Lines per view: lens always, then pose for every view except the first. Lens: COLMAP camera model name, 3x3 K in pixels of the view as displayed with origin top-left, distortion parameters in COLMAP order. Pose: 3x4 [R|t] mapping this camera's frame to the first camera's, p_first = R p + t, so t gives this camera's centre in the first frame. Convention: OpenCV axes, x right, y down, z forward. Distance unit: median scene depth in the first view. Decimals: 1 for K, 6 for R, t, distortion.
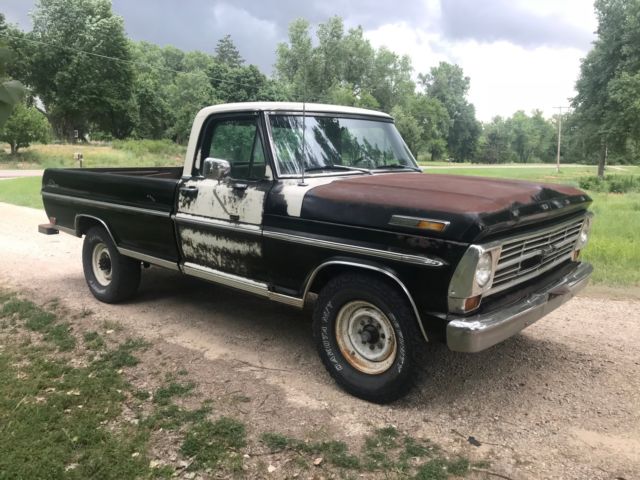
lens RADIAL K [[532.9, 0, 325.4], [0, 532.9, 235.6], [0, 0, 1]] dist [0.018923, 0.000225]
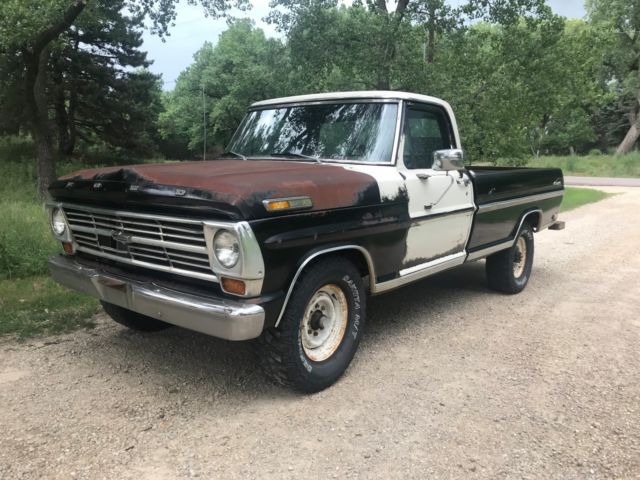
lens RADIAL K [[532.9, 0, 319.1], [0, 532.9, 238.7], [0, 0, 1]] dist [0.018923, 0.000225]
pose [[0.019459, 0.141960, -0.989681, 1.051321], [-0.166417, 0.976520, 0.136800, -0.119936], [0.985863, 0.162038, 0.042627, 1.021805]]
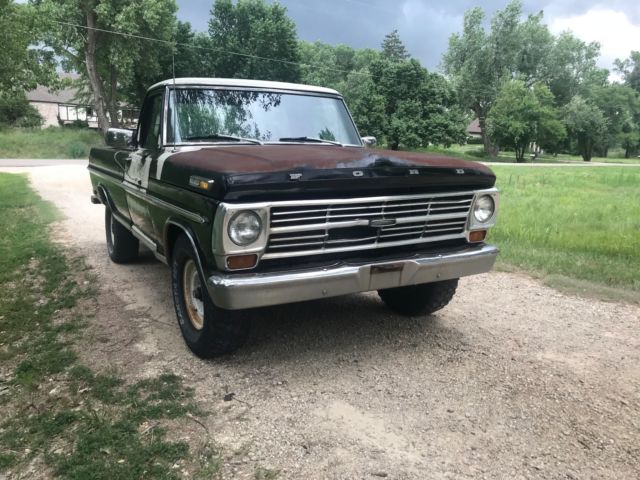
lens RADIAL K [[532.9, 0, 322.3], [0, 532.9, 238.3], [0, 0, 1]] dist [0.018923, 0.000225]
pose [[0.947083, 0.057812, -0.315739, 0.485189], [-0.054158, 0.998325, 0.020342, 0.033793], [0.316386, -0.002166, 0.948628, 0.058017]]
